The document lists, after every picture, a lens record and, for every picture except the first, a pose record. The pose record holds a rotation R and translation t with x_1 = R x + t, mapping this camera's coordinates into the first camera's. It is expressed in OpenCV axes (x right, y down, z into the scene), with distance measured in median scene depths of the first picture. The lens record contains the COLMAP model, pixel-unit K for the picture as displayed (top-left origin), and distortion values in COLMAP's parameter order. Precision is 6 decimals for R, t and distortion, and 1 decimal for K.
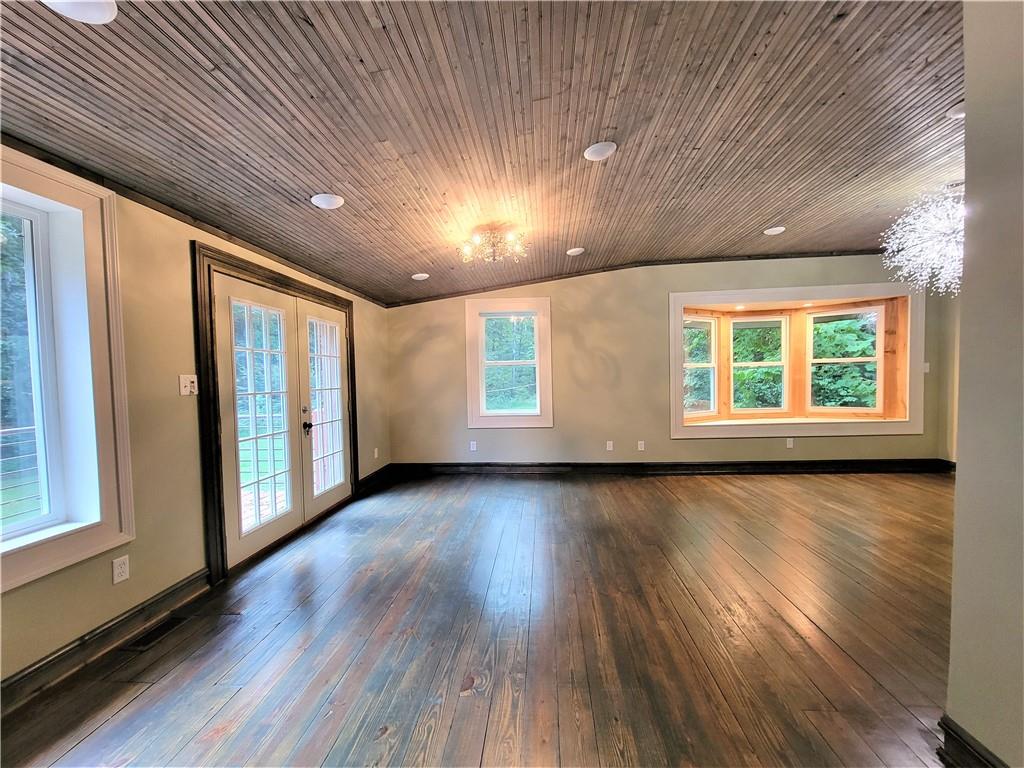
lens RADIAL K [[416.7, 0, 516.6], [0, 416.7, 390.6], [0, 0, 1]] dist [0.008637, -0.006710]
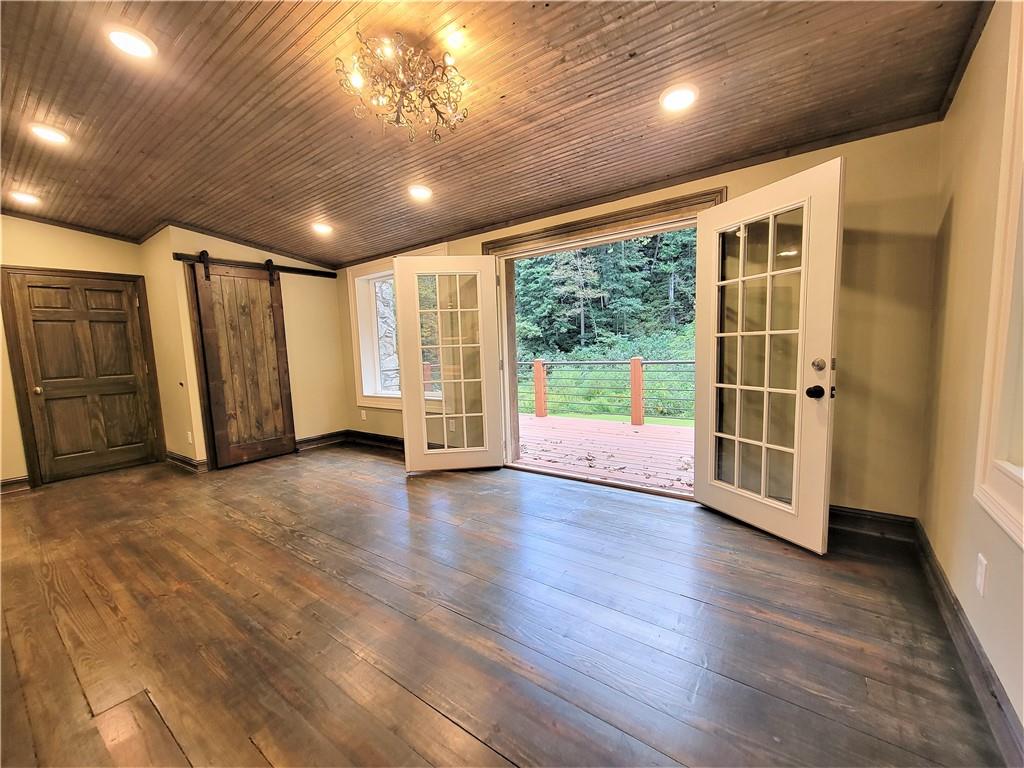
lens RADIAL K [[416.7, 0, 516.6], [0, 416.7, 390.6], [0, 0, 1]] dist [0.008637, -0.006710]
pose [[-0.532398, 0.131041, -0.836290, 0.257437], [0.023833, 0.989874, 0.139934, -0.015344], [0.846158, 0.054569, -0.530130, 0.972389]]
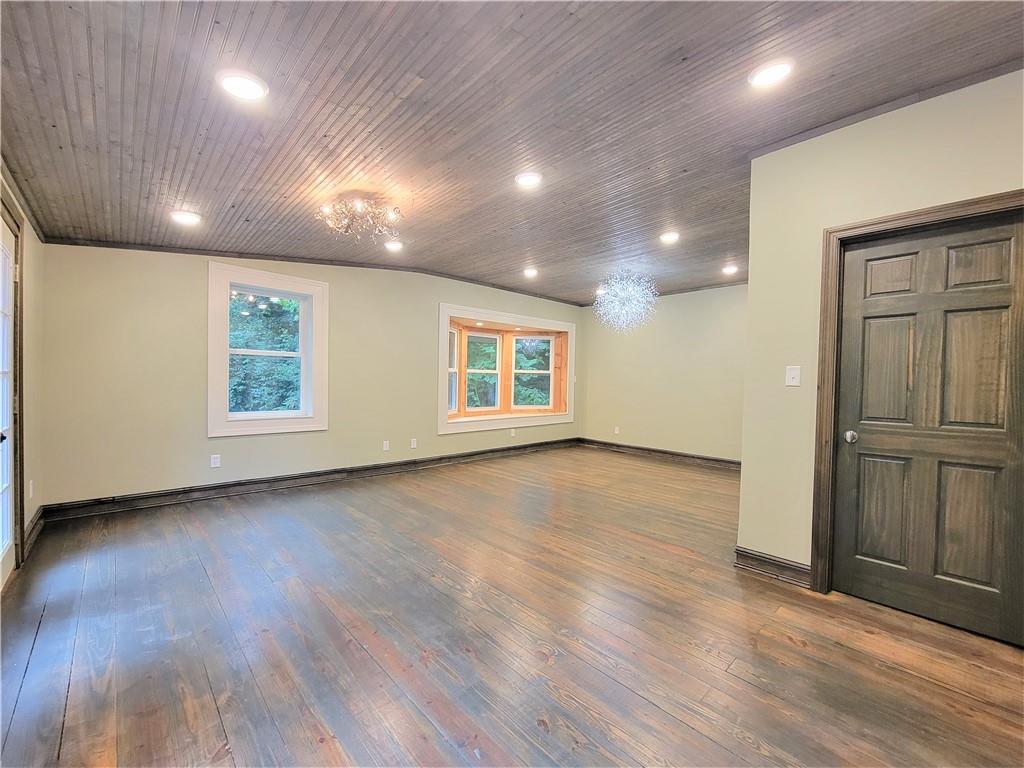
lens RADIAL K [[416.7, 0, 516.6], [0, 416.7, 390.6], [0, 0, 1]] dist [0.008637, -0.006710]
pose [[0.669979, 0.020838, 0.742088, -0.321508], [-0.007875, 0.999749, -0.020964, 0.021689], [-0.742339, 0.008201, 0.669975, 0.117450]]
